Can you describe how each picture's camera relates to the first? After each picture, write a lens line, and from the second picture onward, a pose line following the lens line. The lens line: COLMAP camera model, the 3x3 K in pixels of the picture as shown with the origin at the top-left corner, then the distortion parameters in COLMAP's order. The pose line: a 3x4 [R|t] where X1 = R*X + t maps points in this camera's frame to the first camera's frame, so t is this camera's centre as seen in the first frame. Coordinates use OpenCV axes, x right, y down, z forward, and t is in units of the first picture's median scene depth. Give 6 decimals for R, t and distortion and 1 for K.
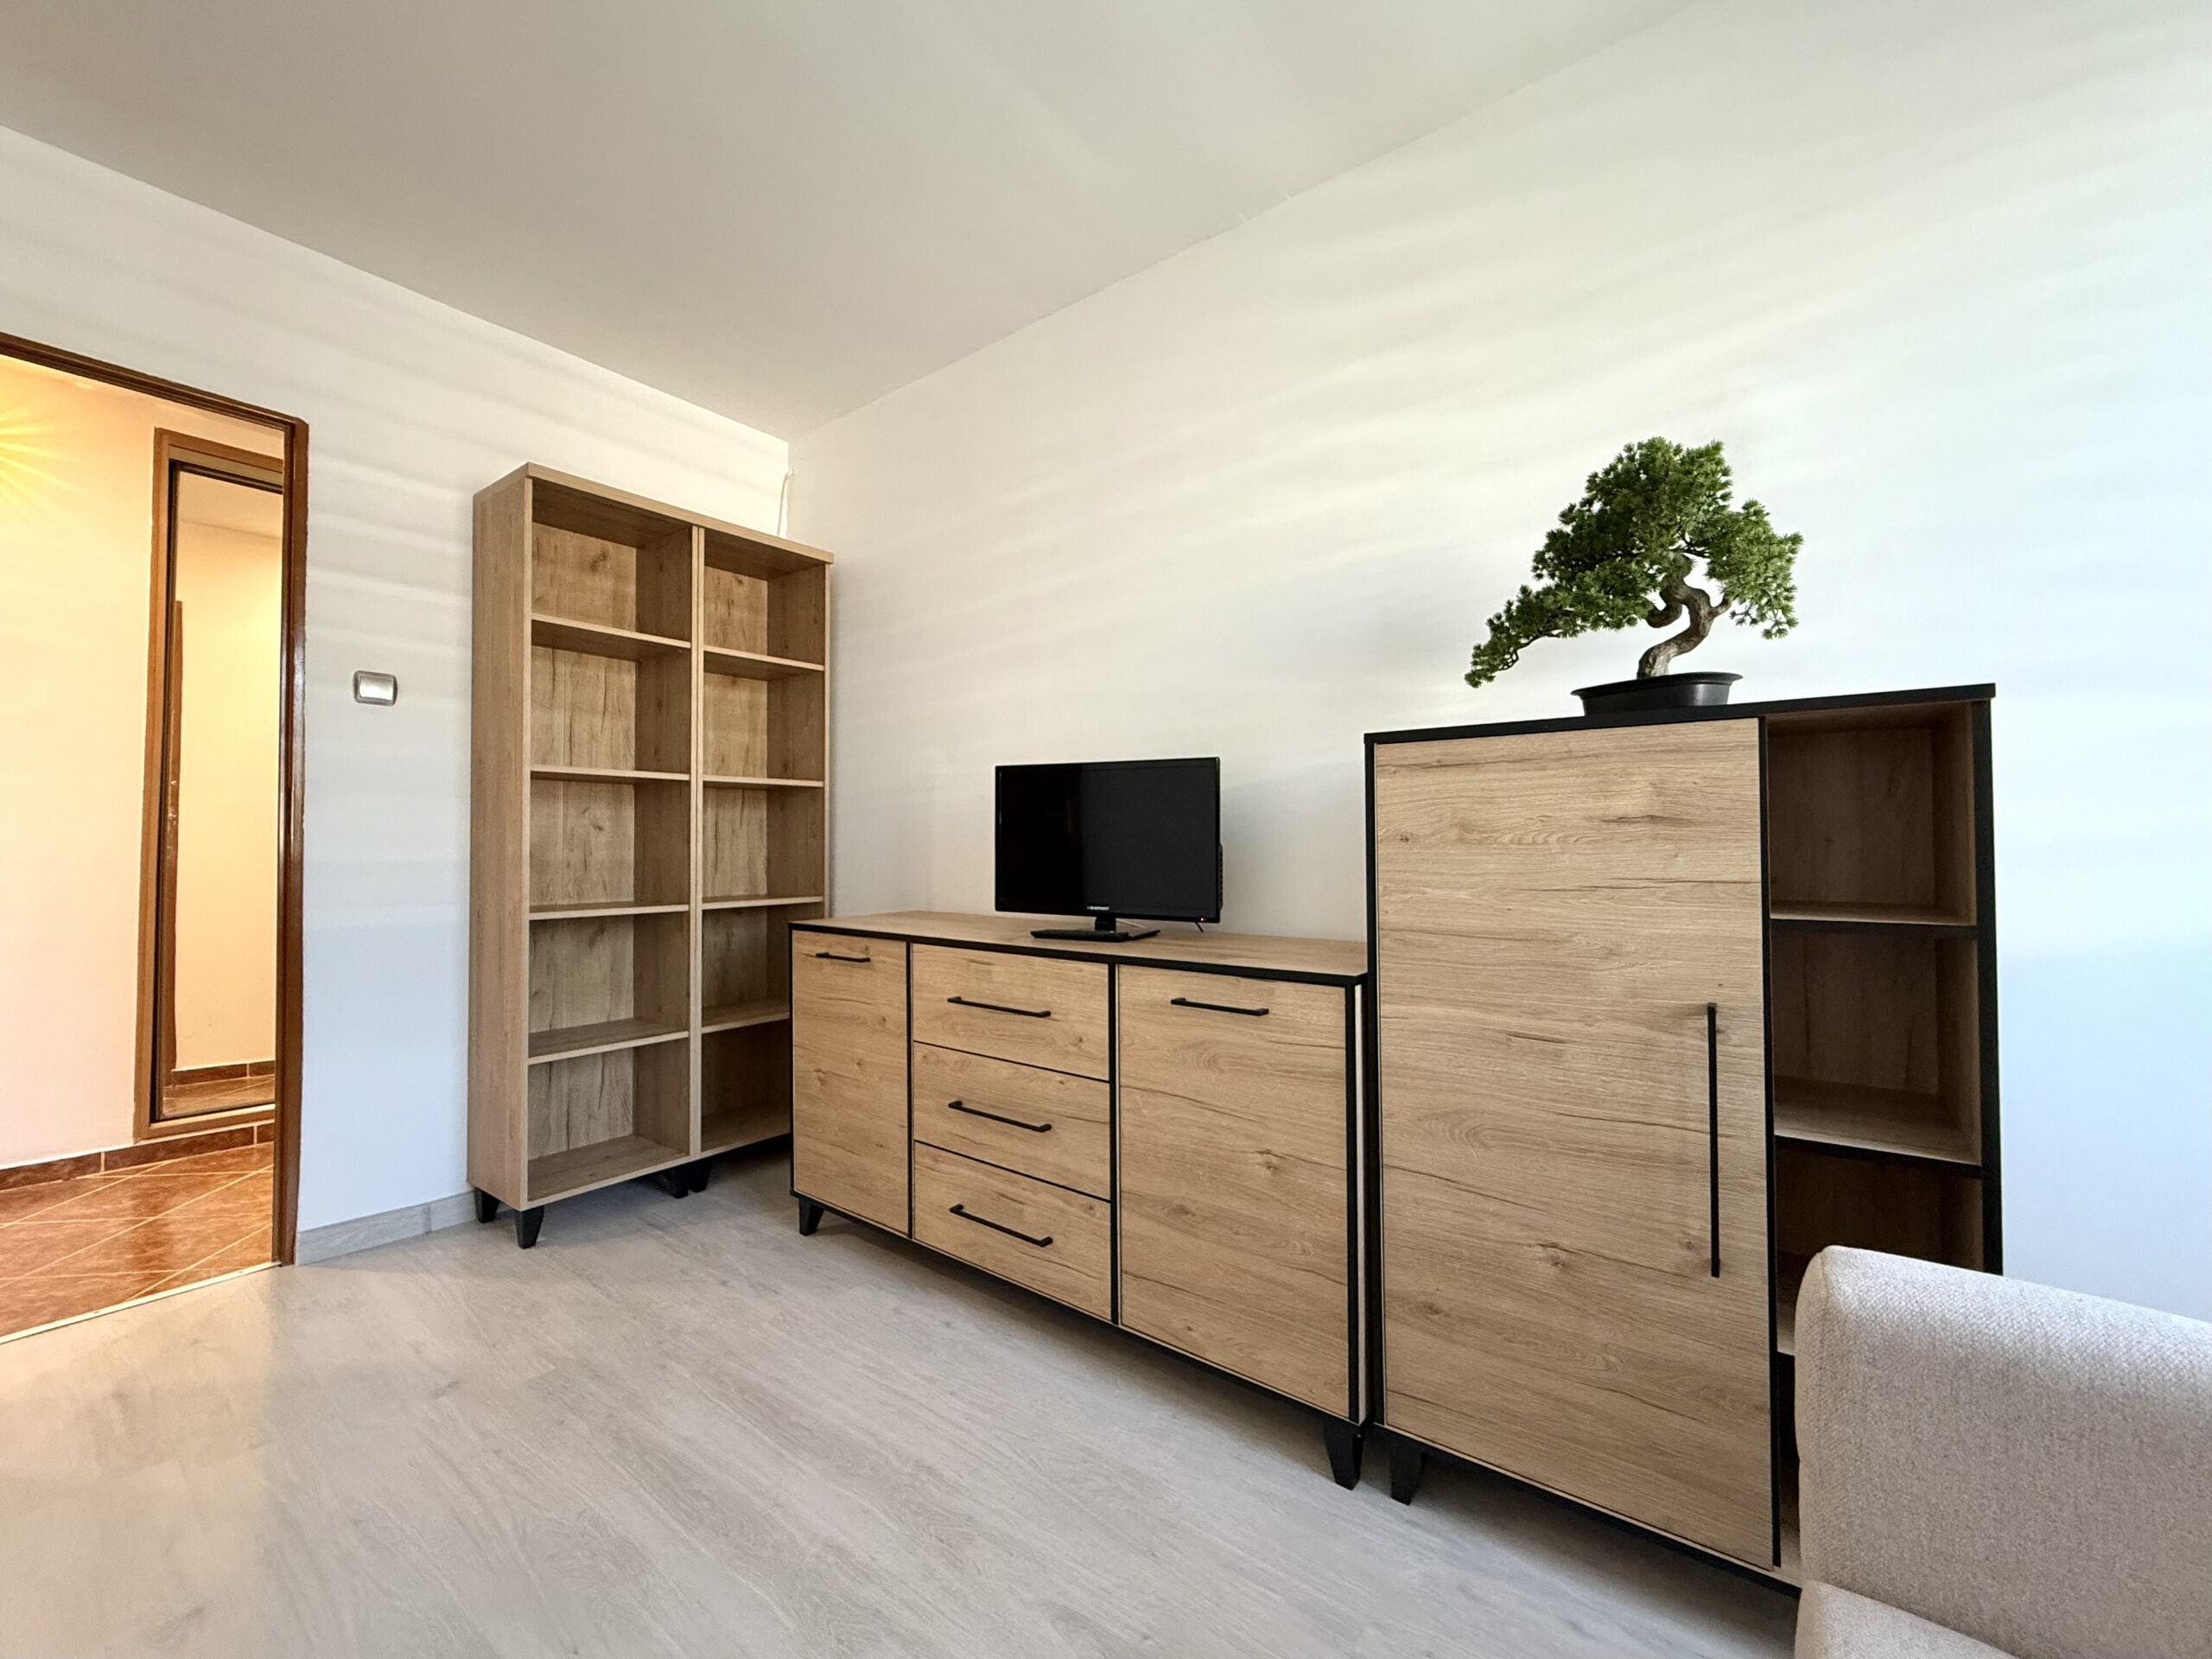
lens RADIAL K [[886.3, 0, 1076.0], [0, 886.3, 832.4], [0, 0, 1]] dist [0.002520, -0.000362]
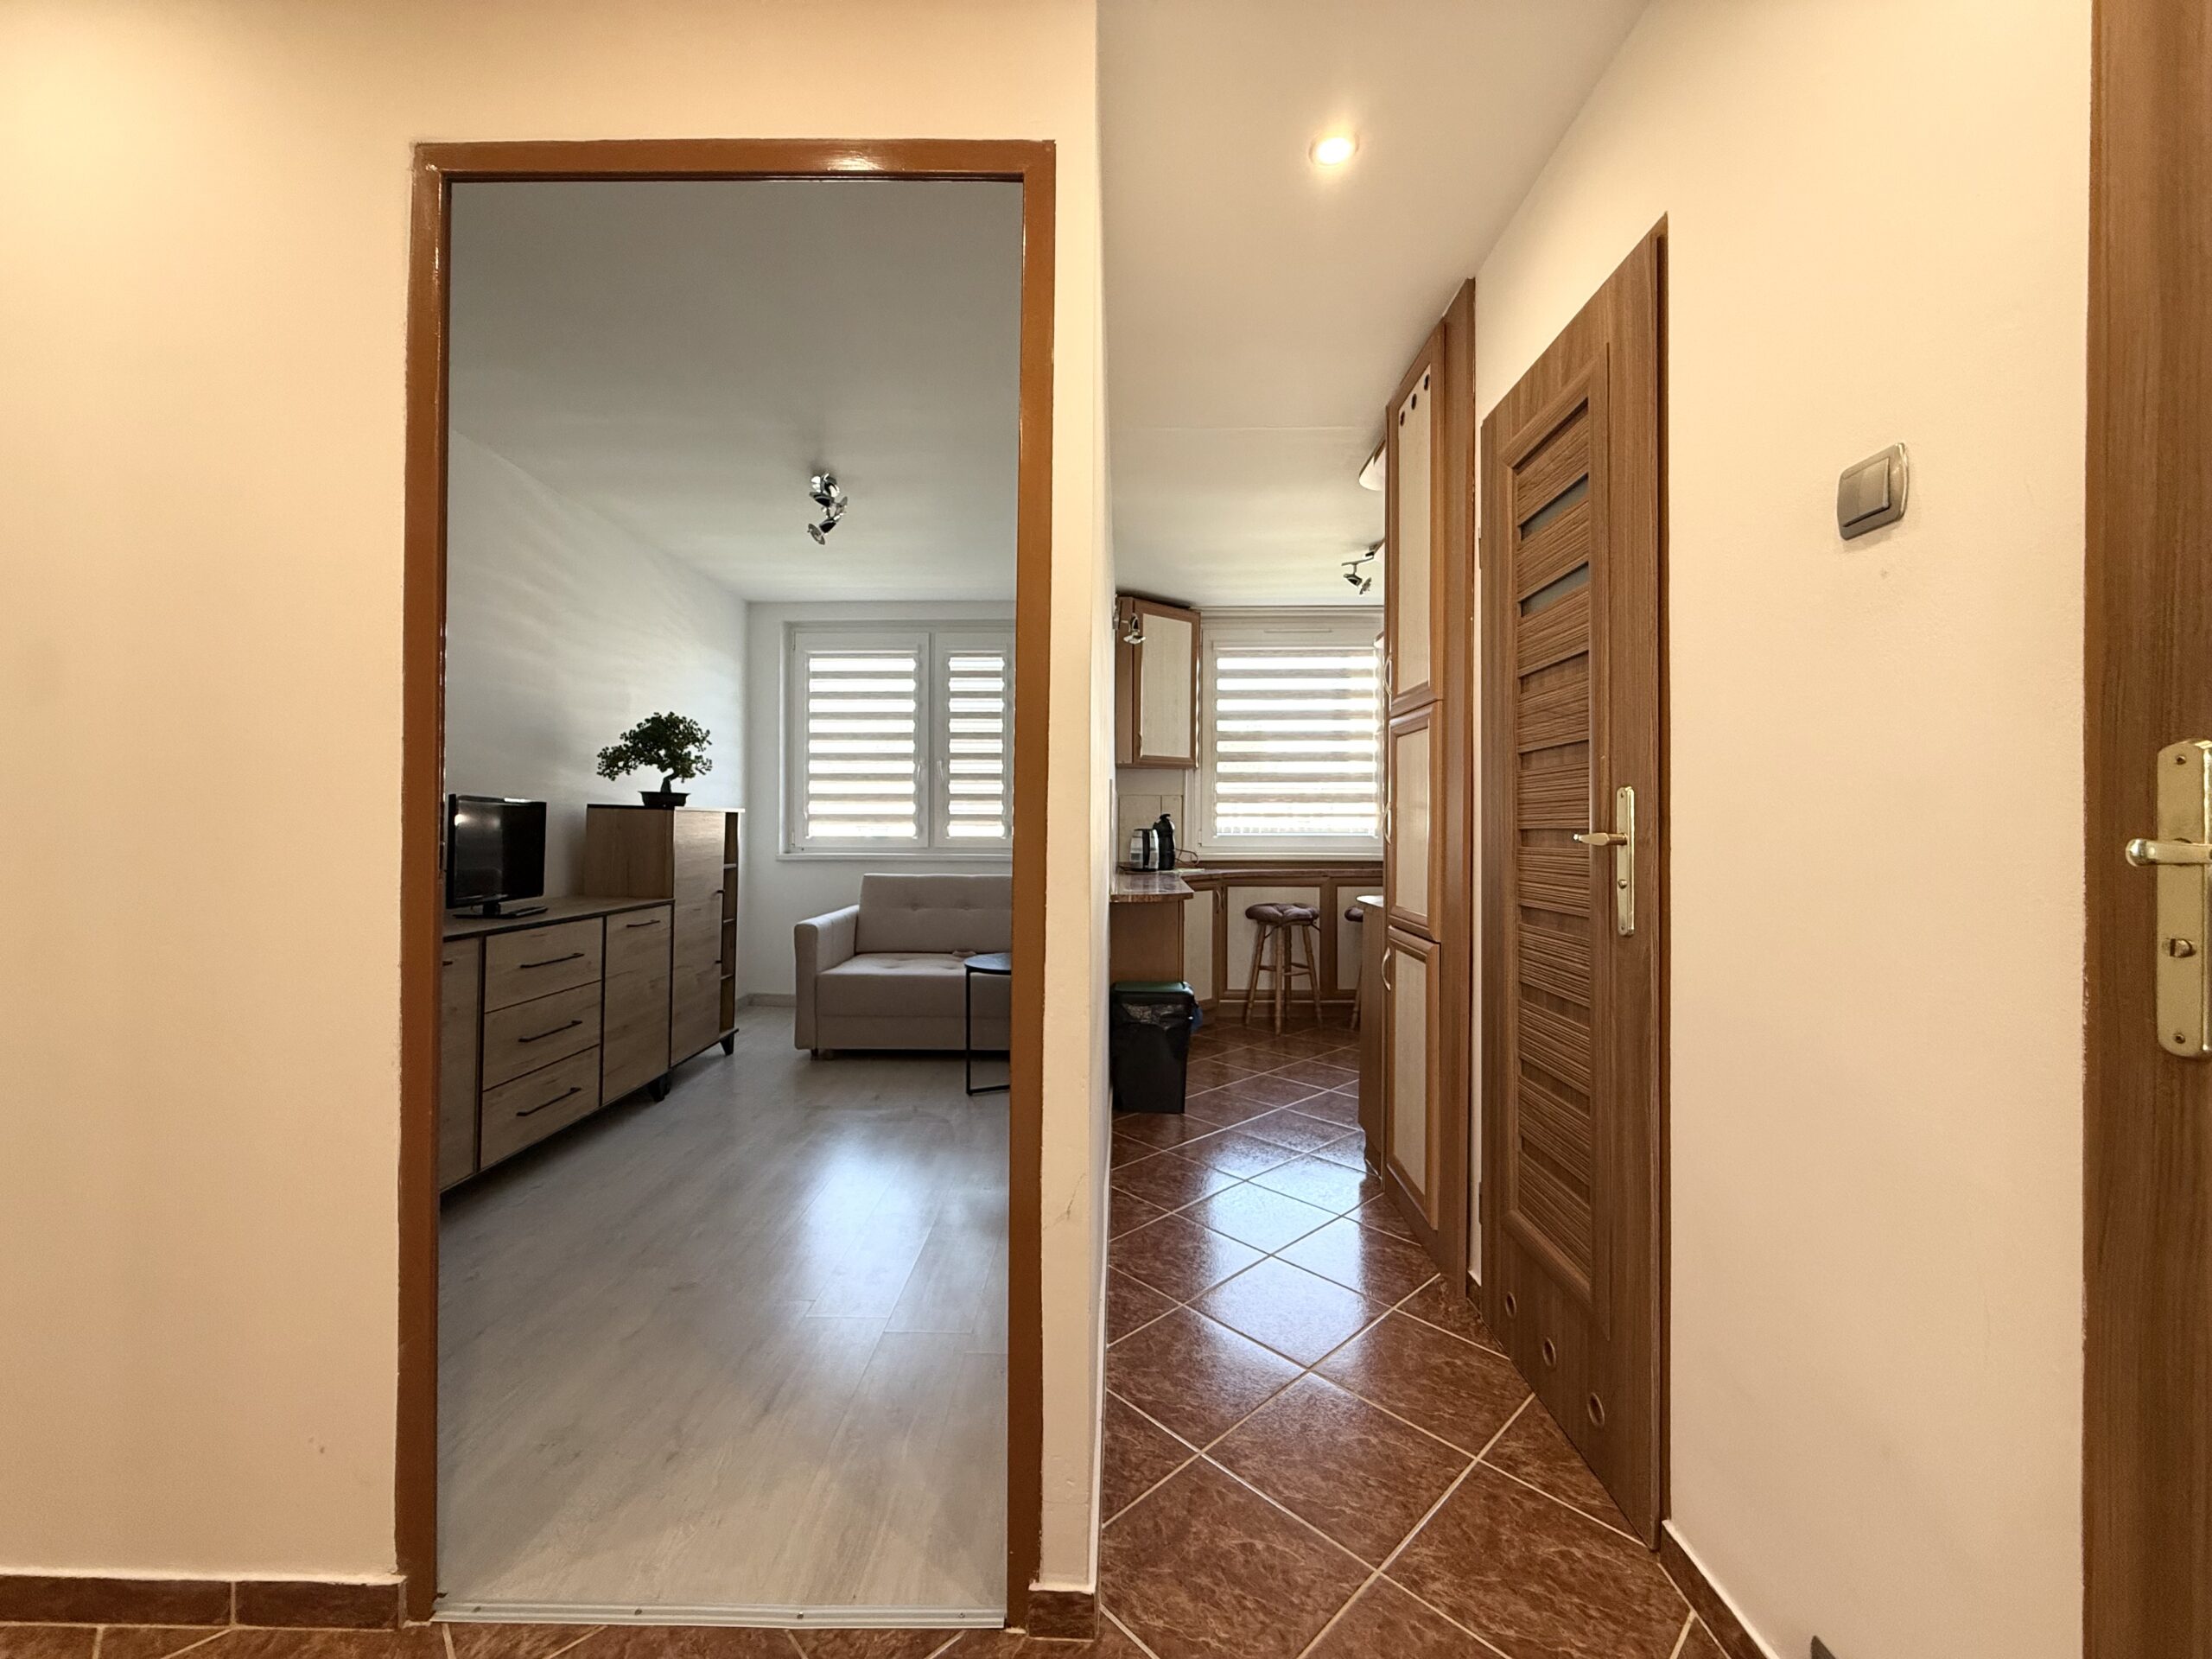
lens RADIAL K [[886.3, 0, 1098.2], [0, 886.3, 828.0], [0, 0, 1]] dist [0.002520, -0.000362]
pose [[-0.601638, 0.001484, 0.798767, -2.073257], [-0.004154, 0.999979, -0.004987, -0.032340], [-0.798758, -0.006318, -0.601620, 1.283507]]
